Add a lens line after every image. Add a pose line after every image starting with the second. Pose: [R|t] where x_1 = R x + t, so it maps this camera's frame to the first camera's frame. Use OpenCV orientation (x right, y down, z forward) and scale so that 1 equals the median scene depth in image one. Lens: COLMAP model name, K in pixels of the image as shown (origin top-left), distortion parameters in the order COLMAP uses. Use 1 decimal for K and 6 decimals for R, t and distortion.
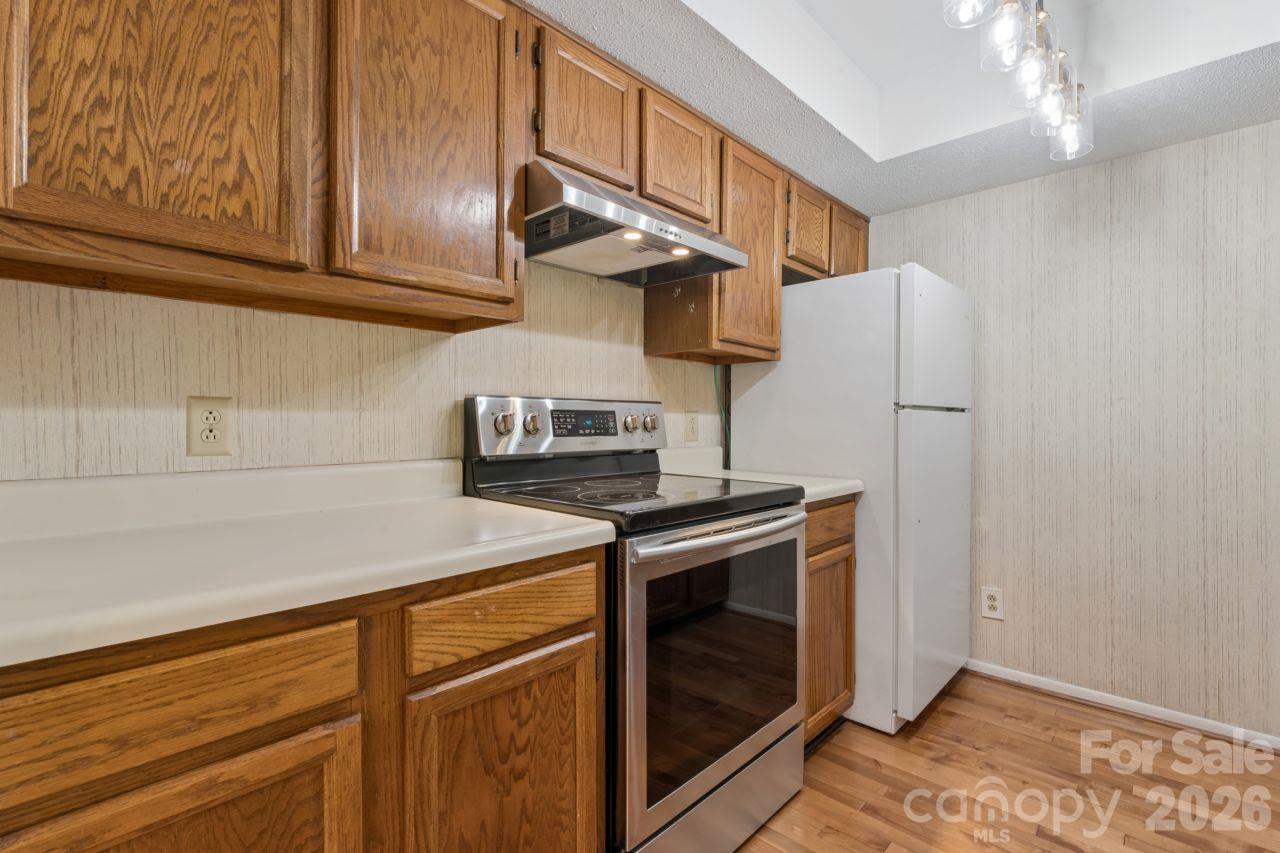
lens RADIAL K [[580.0, 0, 640.0], [0, 580.0, 426.5], [0, 0, 1]] dist [-0.003558, 0.000041]
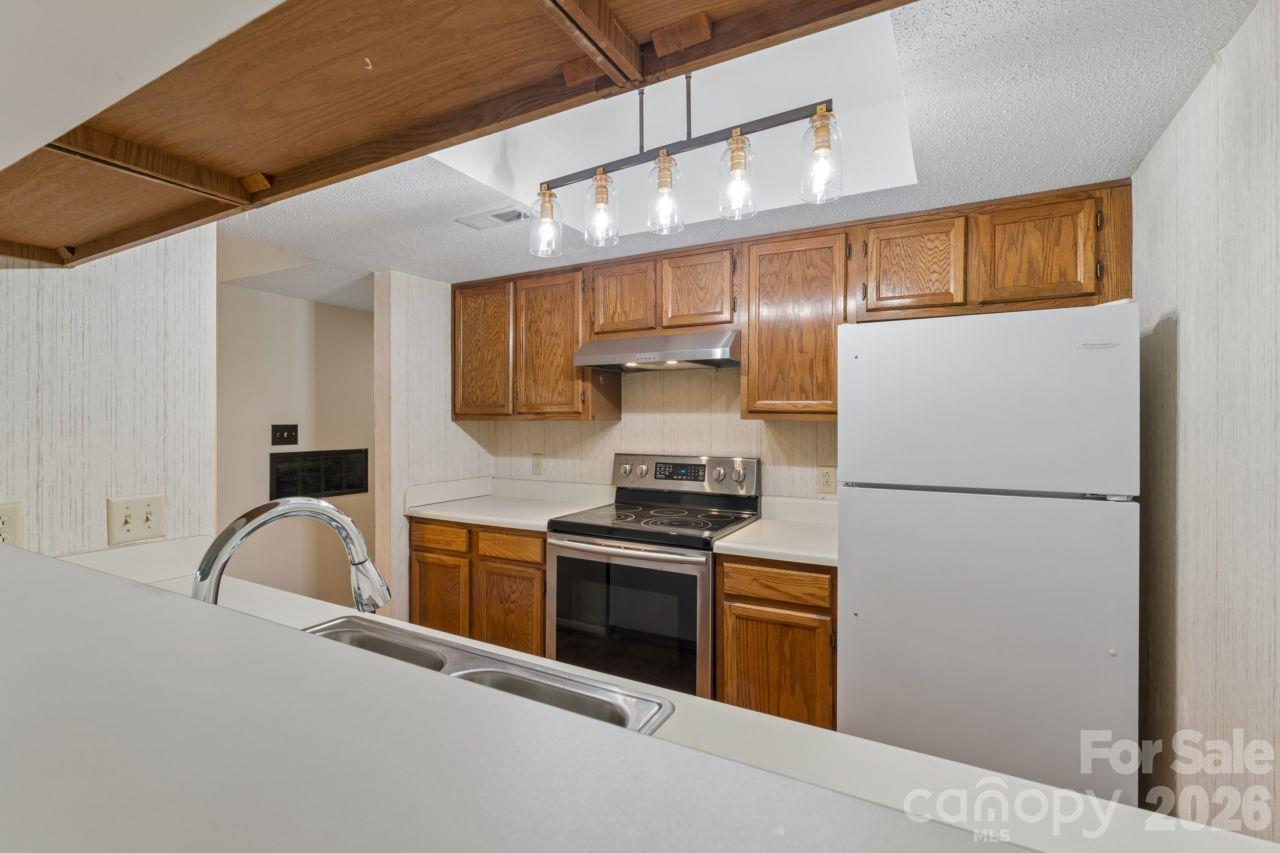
lens RADIAL K [[580.0, 0, 640.0], [0, 580.0, 426.5], [0, 0, 1]] dist [-0.003558, 0.000041]
pose [[0.256905, 0.010916, -0.966375, 2.066400], [-0.009431, 0.999917, 0.008788, -0.209442], [0.966391, 0.006856, 0.256986, 0.758957]]
